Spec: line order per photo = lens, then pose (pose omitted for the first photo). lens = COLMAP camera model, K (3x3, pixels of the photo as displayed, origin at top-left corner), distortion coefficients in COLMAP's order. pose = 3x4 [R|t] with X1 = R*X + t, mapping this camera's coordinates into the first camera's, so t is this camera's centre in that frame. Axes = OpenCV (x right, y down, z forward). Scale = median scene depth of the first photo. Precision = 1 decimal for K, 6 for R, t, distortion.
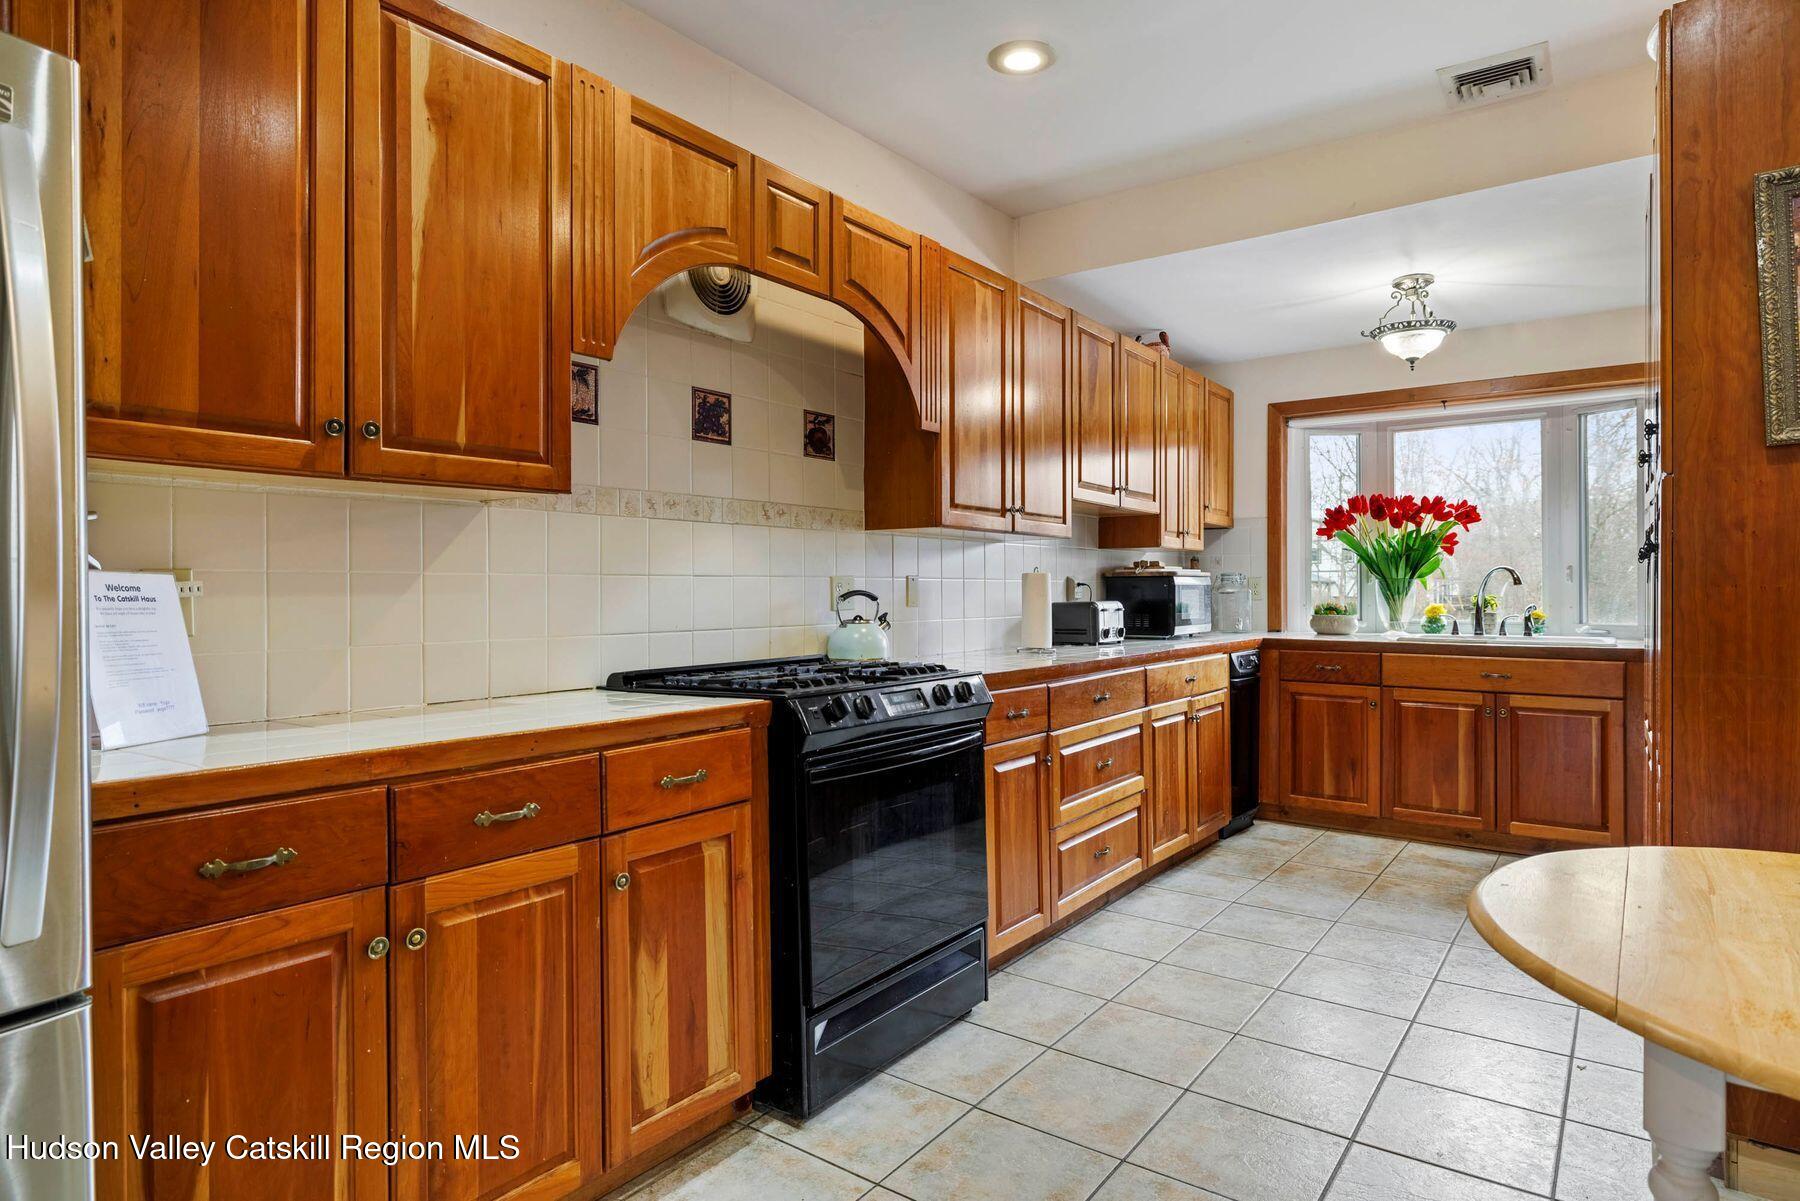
lens RADIAL K [[1015.5, 0, 899.9], [0, 1015.5, 578.9], [0, 0, 1]] dist [0.000408, 0.000173]
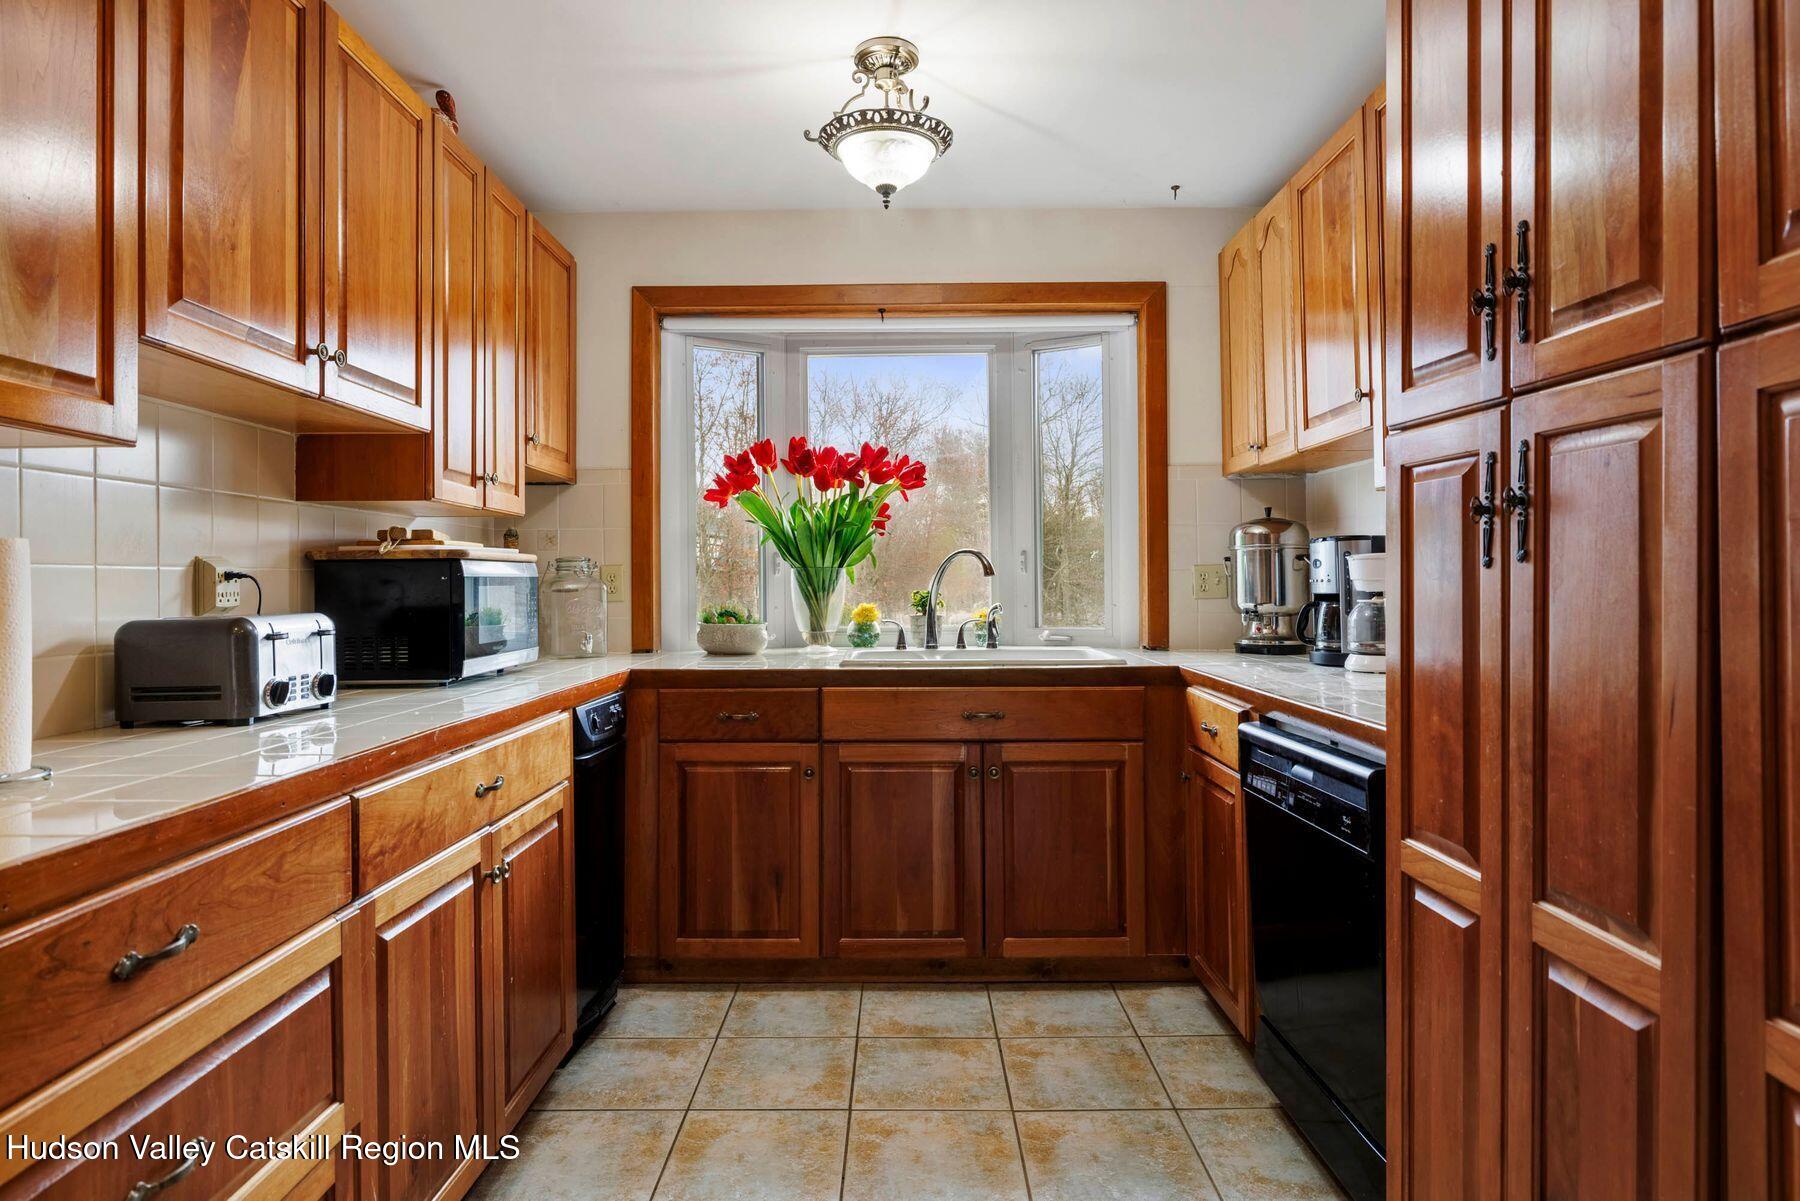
lens RADIAL K [[1015.5, 0, 899.9], [0, 1015.5, 578.9], [0, 0, 1]] dist [0.000408, 0.000173]
pose [[0.805797, -0.002322, 0.592187, 0.145729], [-0.000676, 0.999988, 0.004840, 0.004391], [-0.592191, -0.004300, 0.805786, 0.463267]]
